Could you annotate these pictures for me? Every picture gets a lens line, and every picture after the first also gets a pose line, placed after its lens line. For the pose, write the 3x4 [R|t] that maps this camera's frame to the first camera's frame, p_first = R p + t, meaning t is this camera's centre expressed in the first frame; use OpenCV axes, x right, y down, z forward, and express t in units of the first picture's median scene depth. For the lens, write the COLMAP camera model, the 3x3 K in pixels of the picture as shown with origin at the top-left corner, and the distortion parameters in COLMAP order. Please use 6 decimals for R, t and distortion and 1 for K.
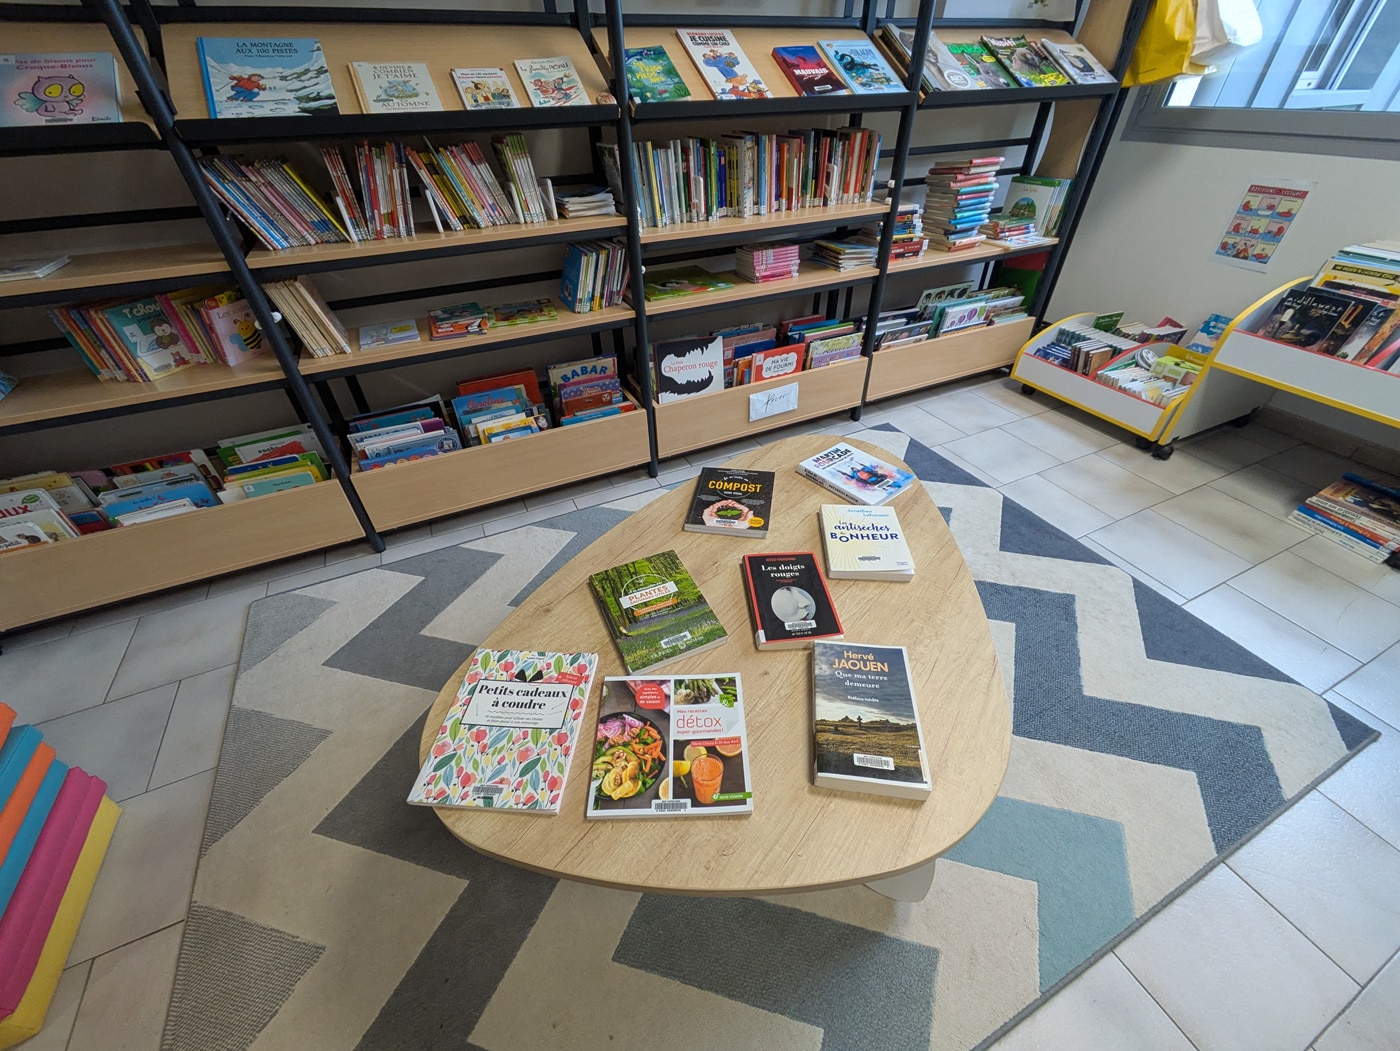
lens RADIAL K [[557.3, 0, 697.3], [0, 557.3, 515.5], [0, 0, 1]] dist [0.005267, -0.001098]
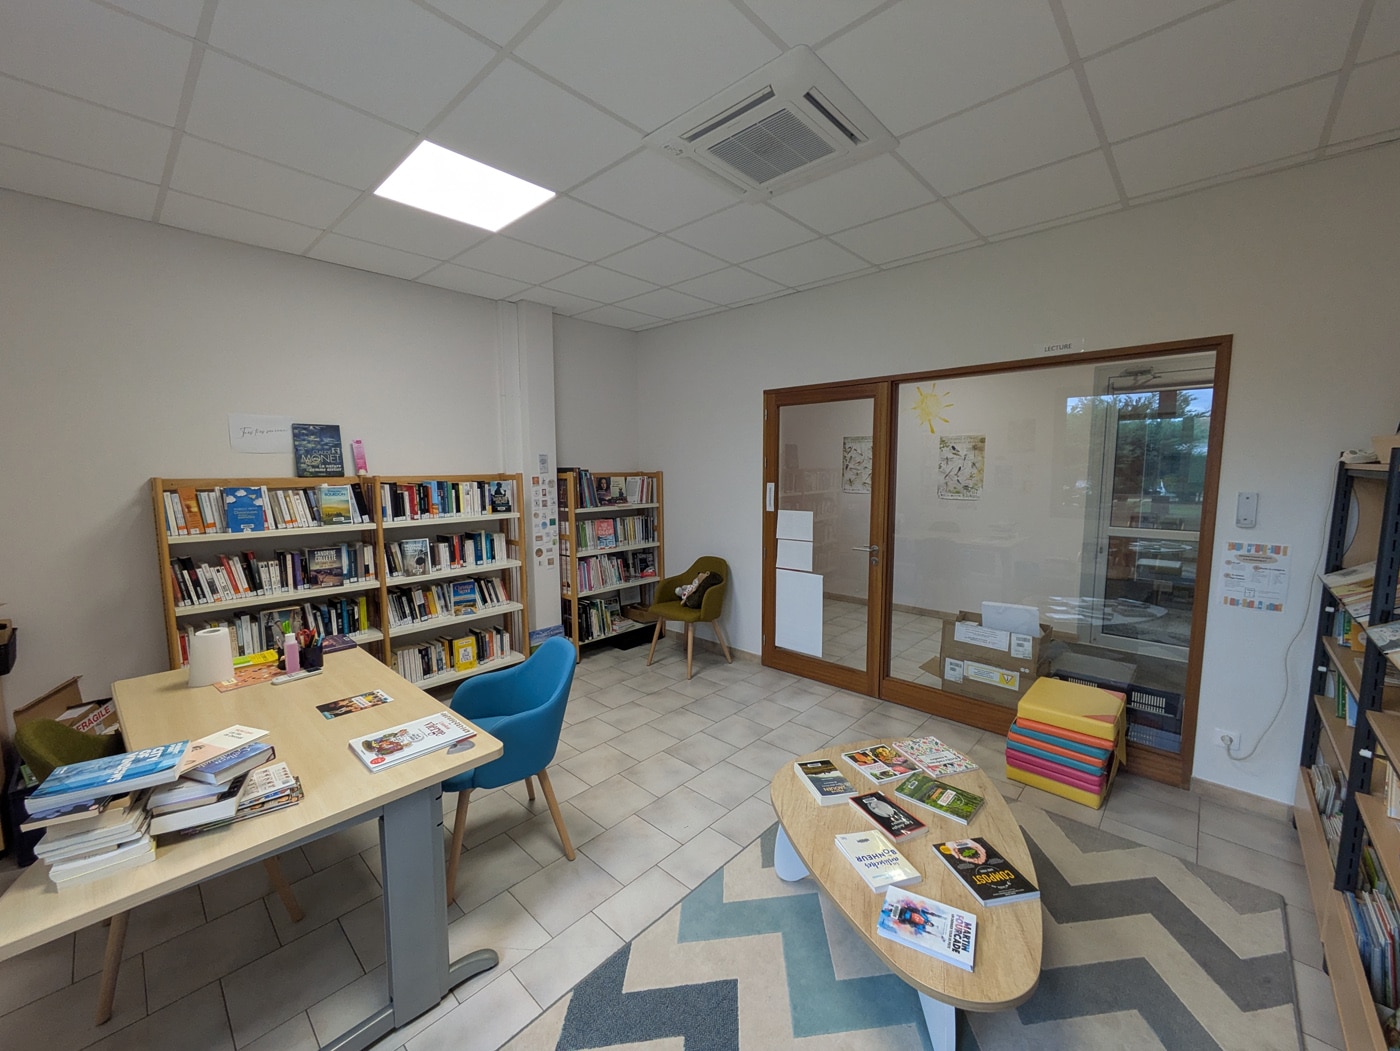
lens RADIAL K [[557.3, 0, 692.6], [0, 557.3, 527.5], [0, 0, 1]] dist [0.005267, -0.001098]
pose [[-0.931602, 0.060955, -0.358333, 0.958885], [-0.209777, 0.714920, 0.666996, -1.143092], [0.296836, 0.696545, -0.653233, 0.953345]]
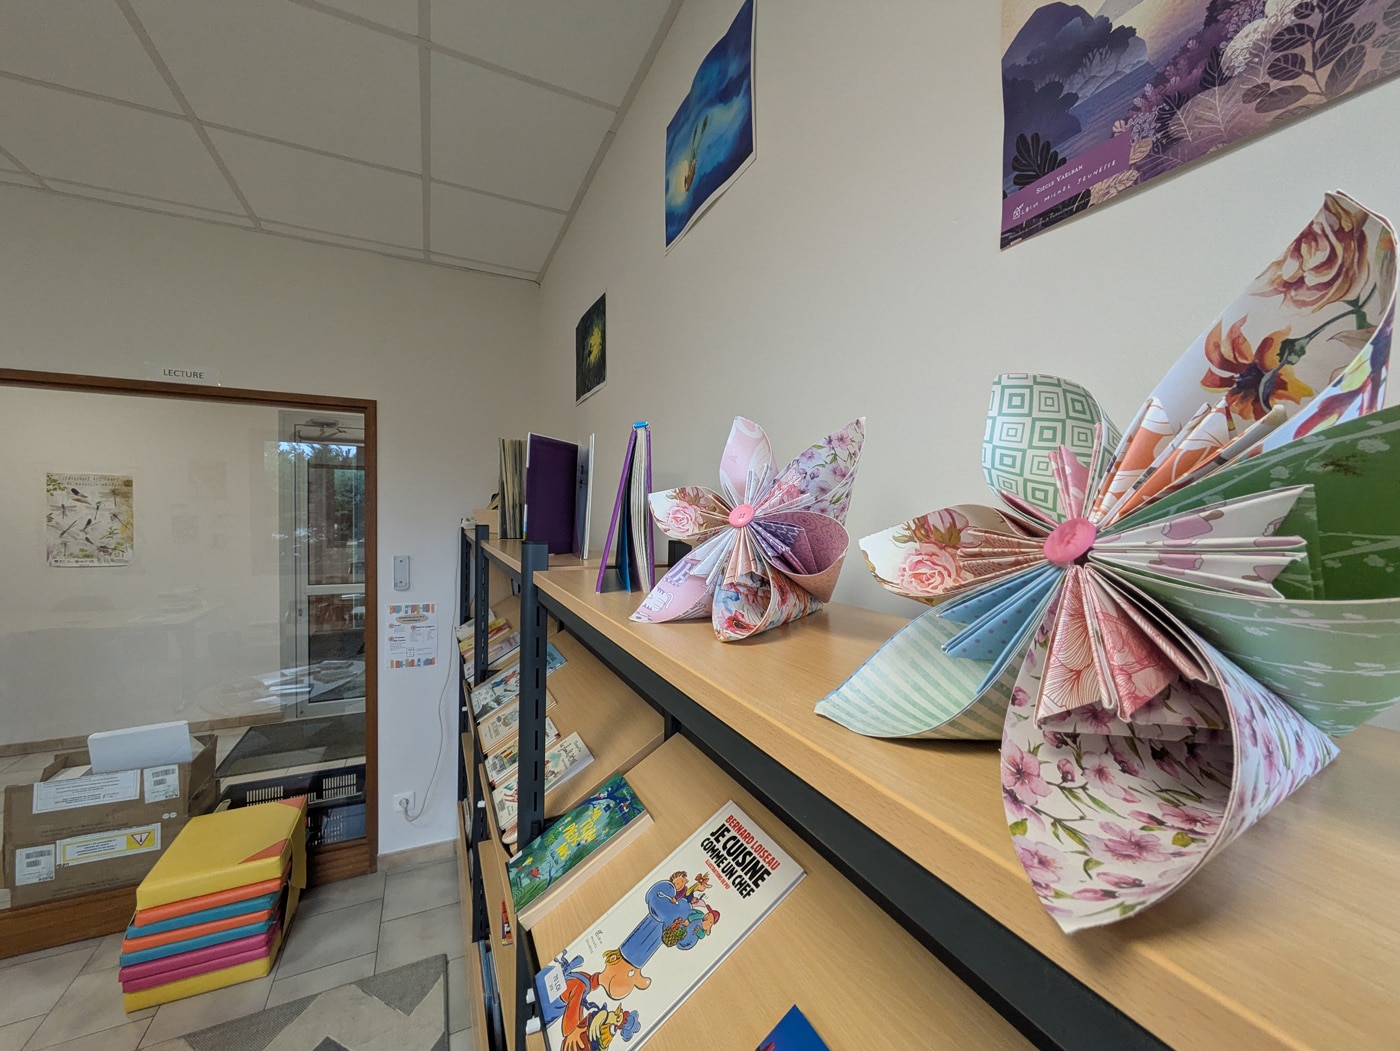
lens RADIAL K [[557.3, 0, 694.8], [0, 557.3, 532.5], [0, 0, 1]] dist [0.005267, -0.001098]
pose [[-0.004749, 0.051772, -0.998648, 0.497183], [-0.635482, 0.770918, 0.042988, -1.154448], [0.772101, 0.634827, 0.029239, 0.880166]]
